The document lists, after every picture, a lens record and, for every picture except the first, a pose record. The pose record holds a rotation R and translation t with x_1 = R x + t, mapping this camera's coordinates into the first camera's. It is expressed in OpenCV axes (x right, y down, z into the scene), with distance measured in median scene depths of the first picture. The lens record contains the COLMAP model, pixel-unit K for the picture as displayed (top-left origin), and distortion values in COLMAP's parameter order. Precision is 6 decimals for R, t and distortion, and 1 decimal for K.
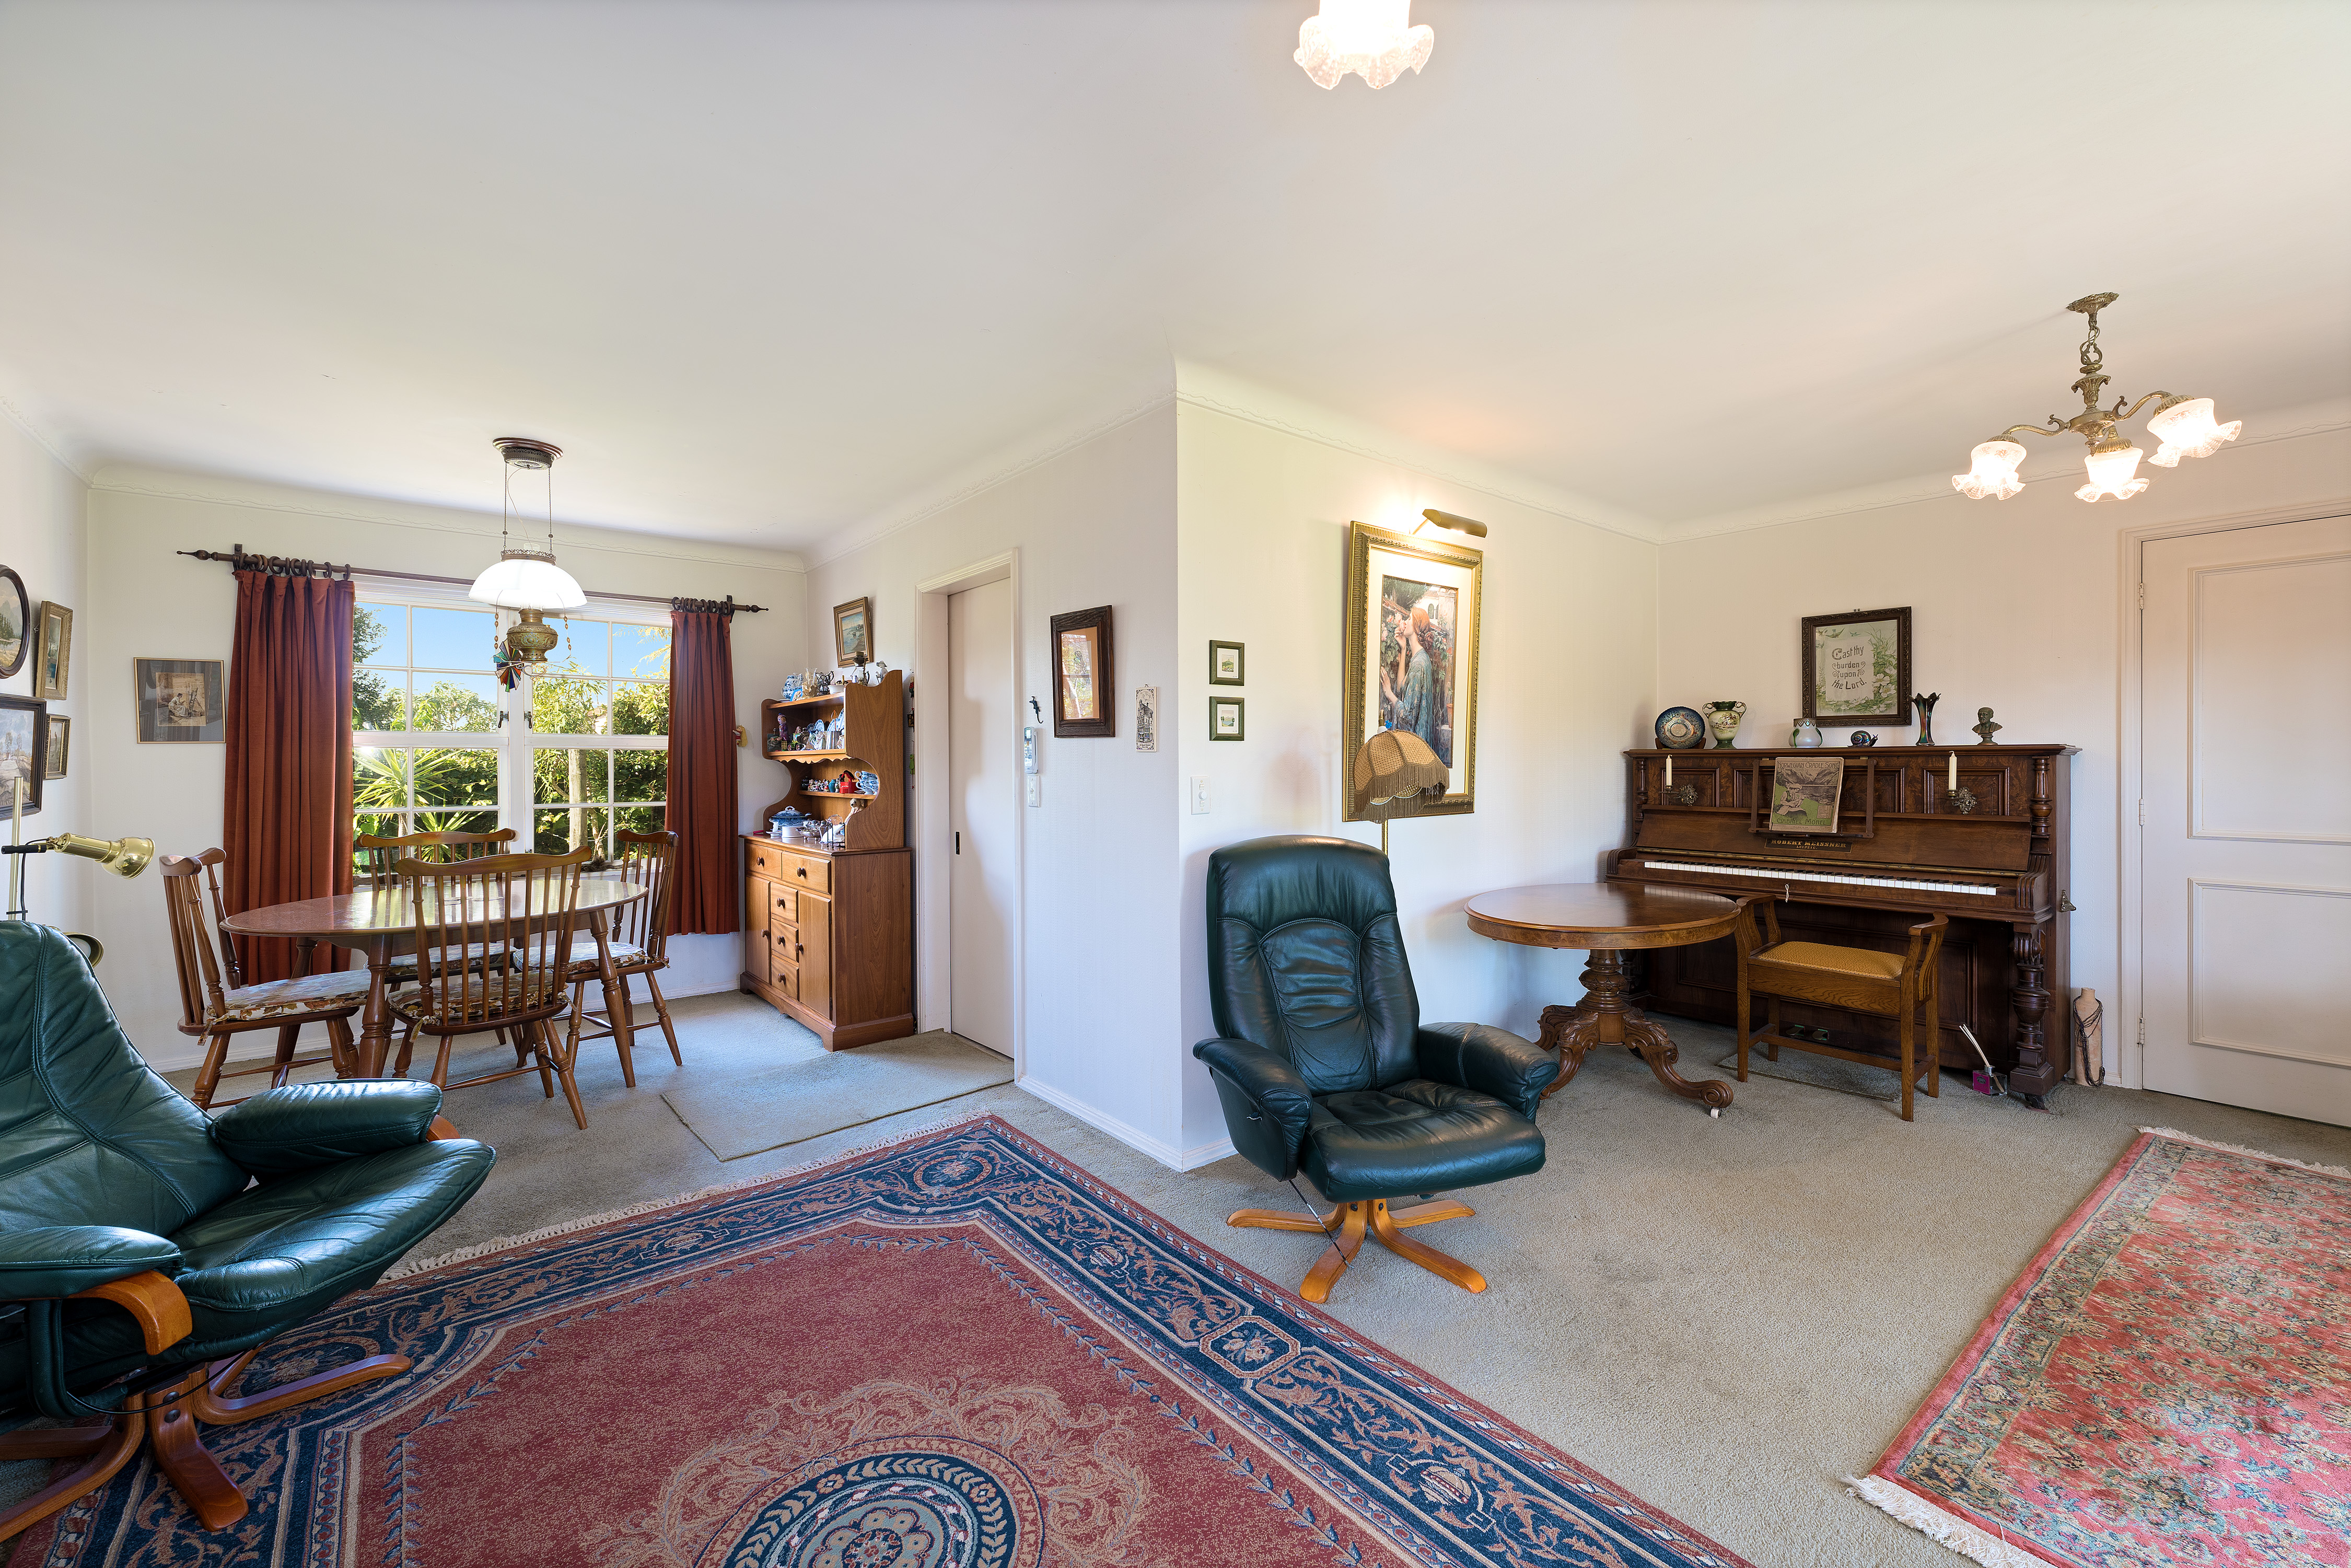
lens RADIAL K [[975.3, 0, 1184.7], [0, 975.3, 763.3], [0, 0, 1]] dist [0.003115, -0.000414]
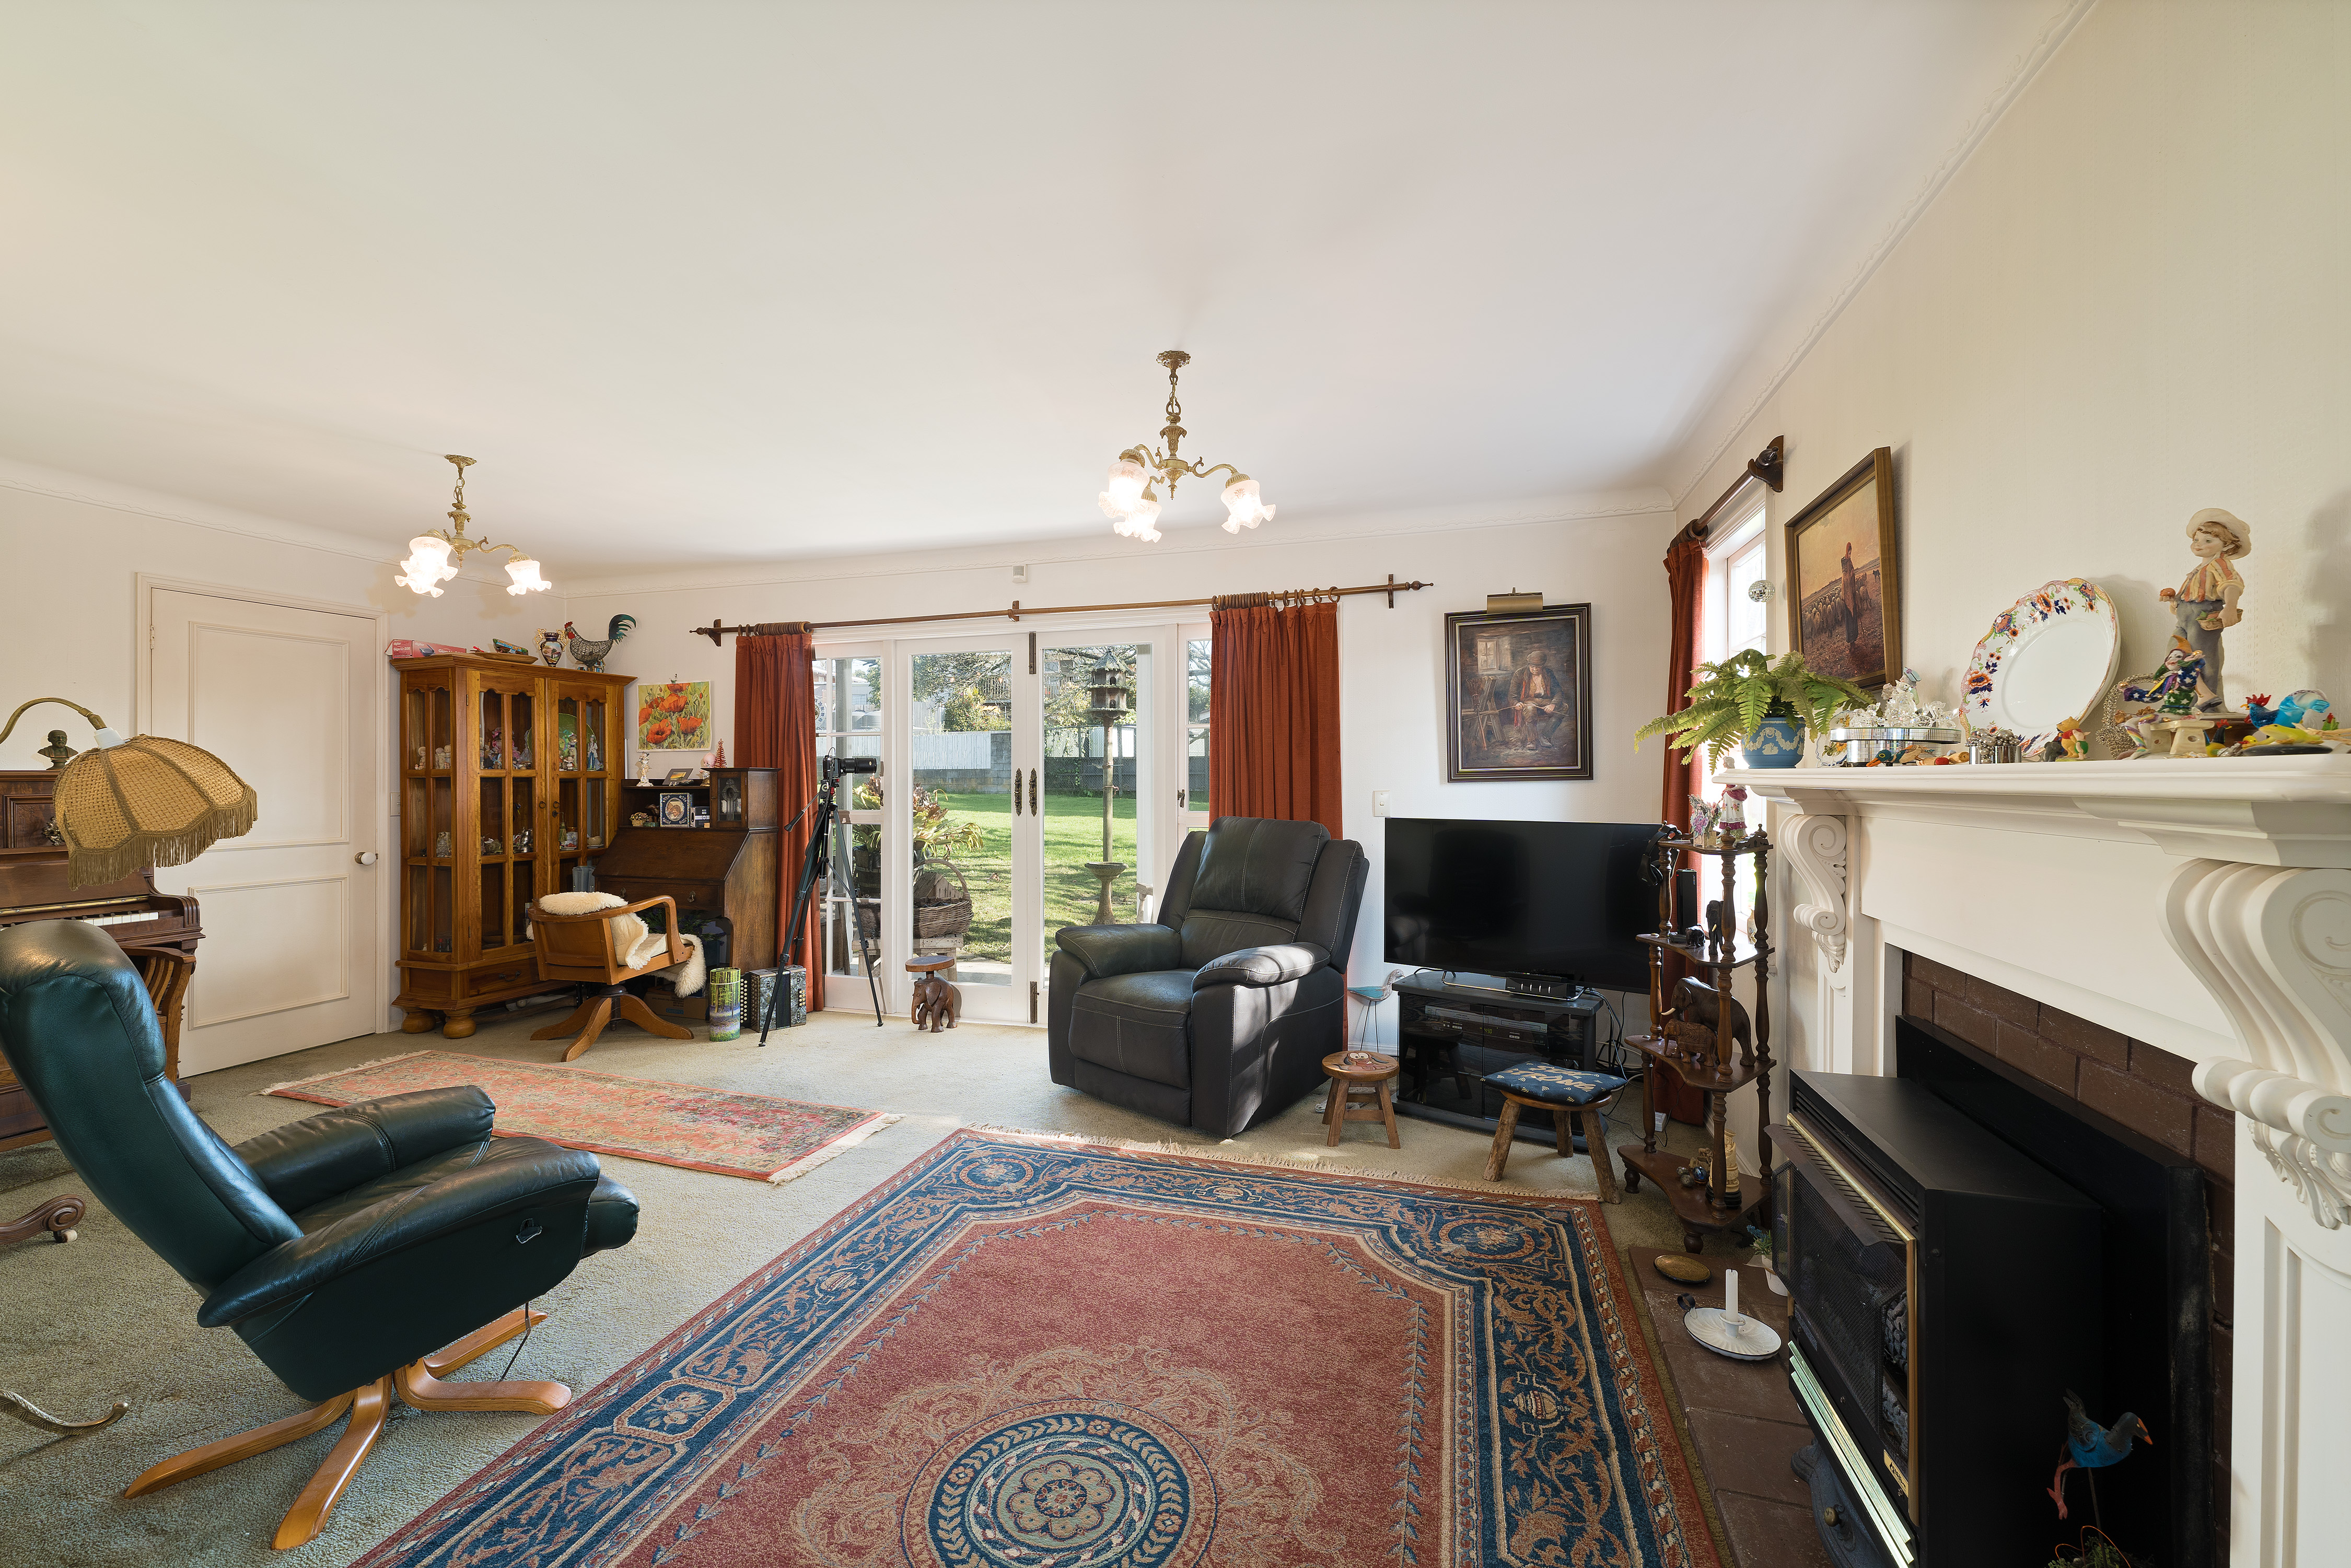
lens RADIAL K [[975.1, 0, 1178.3], [0, 975.1, 780.3], [0, 0, 1]] dist [0.003115, -0.000414]
pose [[-0.570872, 0.004522, 0.821027, -0.998016], [0.013442, 0.999902, 0.003839, 0.001336], [-0.820929, 0.013228, -0.570877, 1.160291]]
